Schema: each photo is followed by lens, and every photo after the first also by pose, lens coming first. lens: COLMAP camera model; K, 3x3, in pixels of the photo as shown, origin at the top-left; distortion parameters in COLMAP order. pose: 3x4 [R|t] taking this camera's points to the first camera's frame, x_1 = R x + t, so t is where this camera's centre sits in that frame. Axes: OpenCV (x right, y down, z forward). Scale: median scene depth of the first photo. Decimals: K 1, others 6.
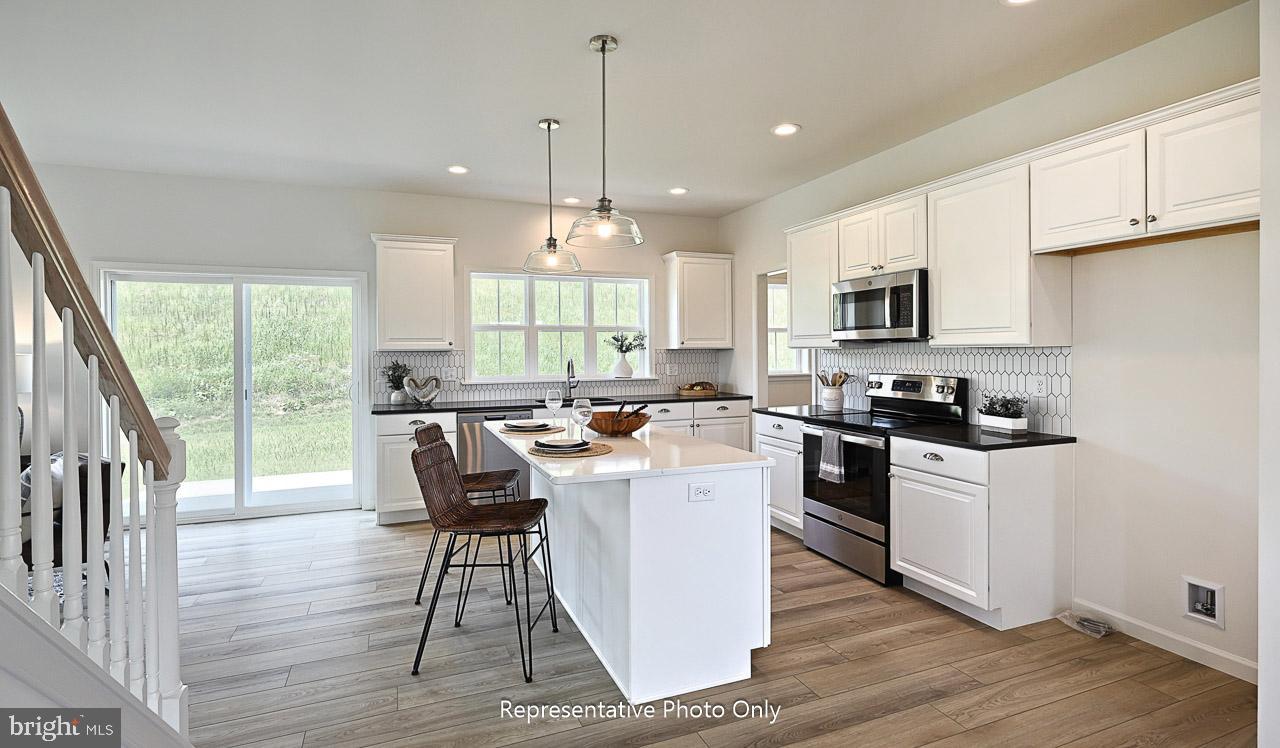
lens RADIAL K [[614.0, 0, 639.1], [0, 614.0, 349.2], [0, 0, 1]] dist [-0.000557, -0.000172]
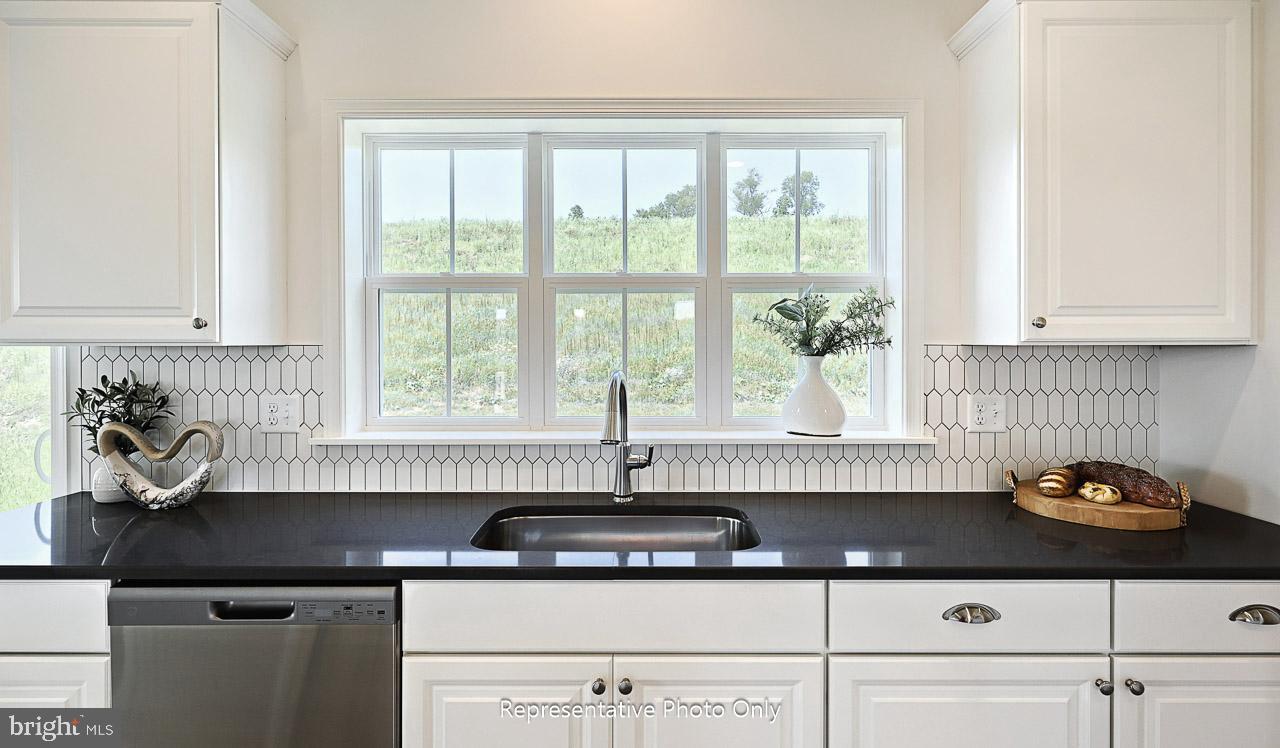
lens RADIAL K [[614.0, 0, 639.1], [0, 614.0, 349.2], [0, 0, 1]] dist [-0.000557, -0.000172]
pose [[0.925961, 0.010696, -0.377468, 0.011657], [-0.005218, 0.999866, 0.015533, -0.002393], [0.377584, -0.012414, 0.925892, 0.769525]]
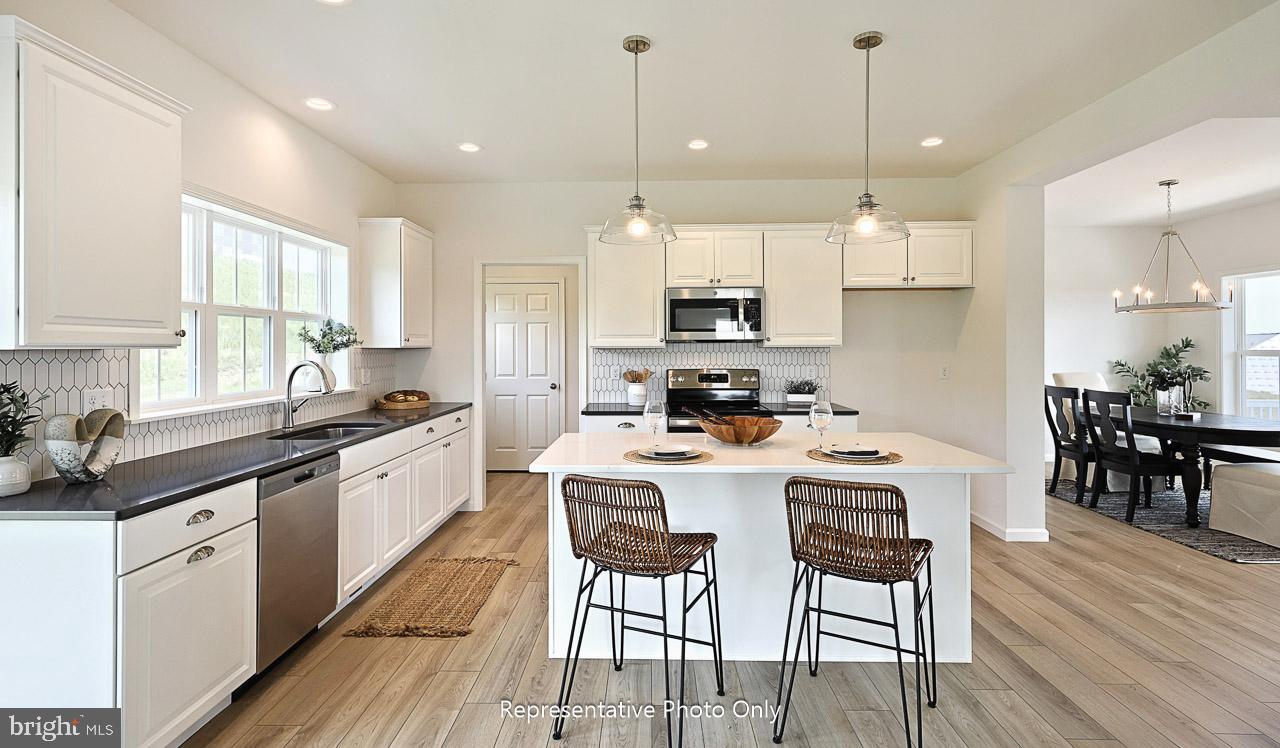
lens RADIAL K [[604.3, 0, 636.7], [0, 604.3, 345.2], [0, 0, 1]] dist [-0.001468, -0.000280]
pose [[0.393784, 0.008225, 0.919166, -0.563146], [0.000194, 0.999959, -0.009031, 0.003267], [-0.919203, 0.003735, 0.393766, 0.495042]]
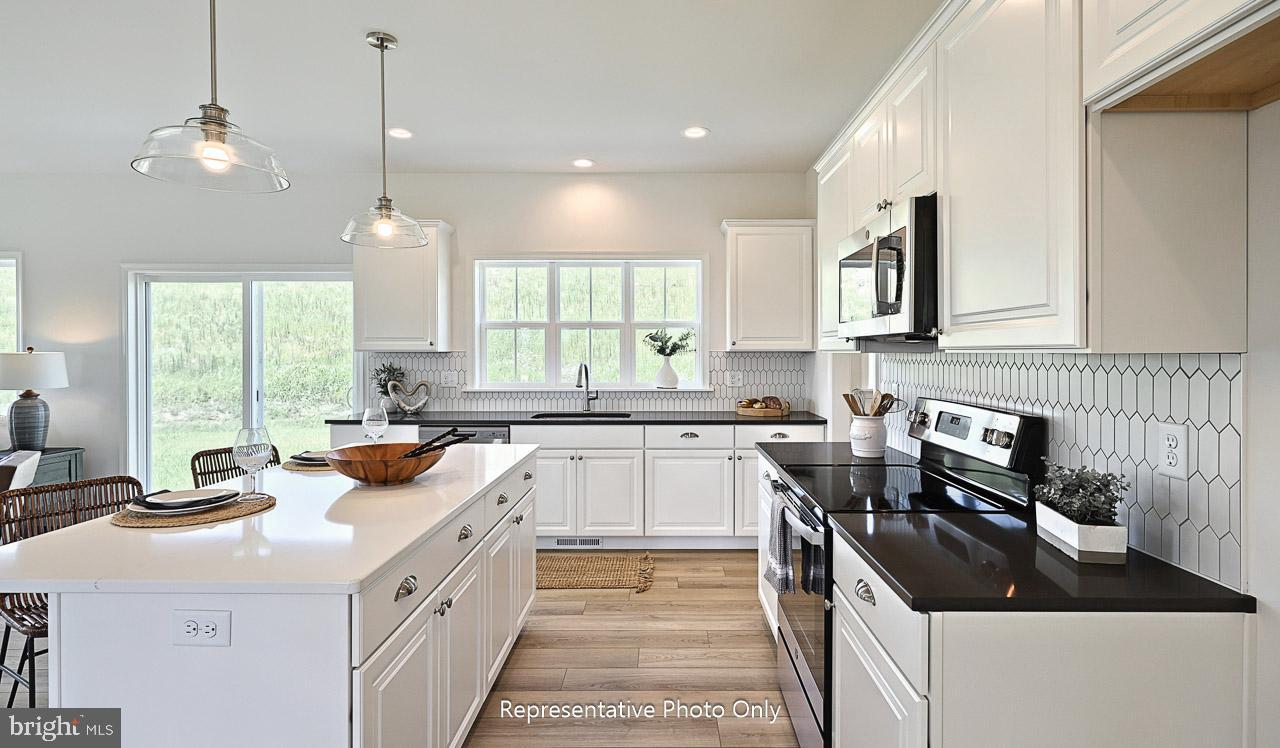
lens RADIAL K [[627.9, 0, 661.1], [0, 627.9, 350.4], [0, 0, 1]] dist [-0.001265, -0.000036]
pose [[0.926745, 0.005417, -0.375651, 0.304203], [-0.005005, 0.999985, 0.002072, -0.003058], [0.375657, -0.000040, 0.926759, 0.300346]]
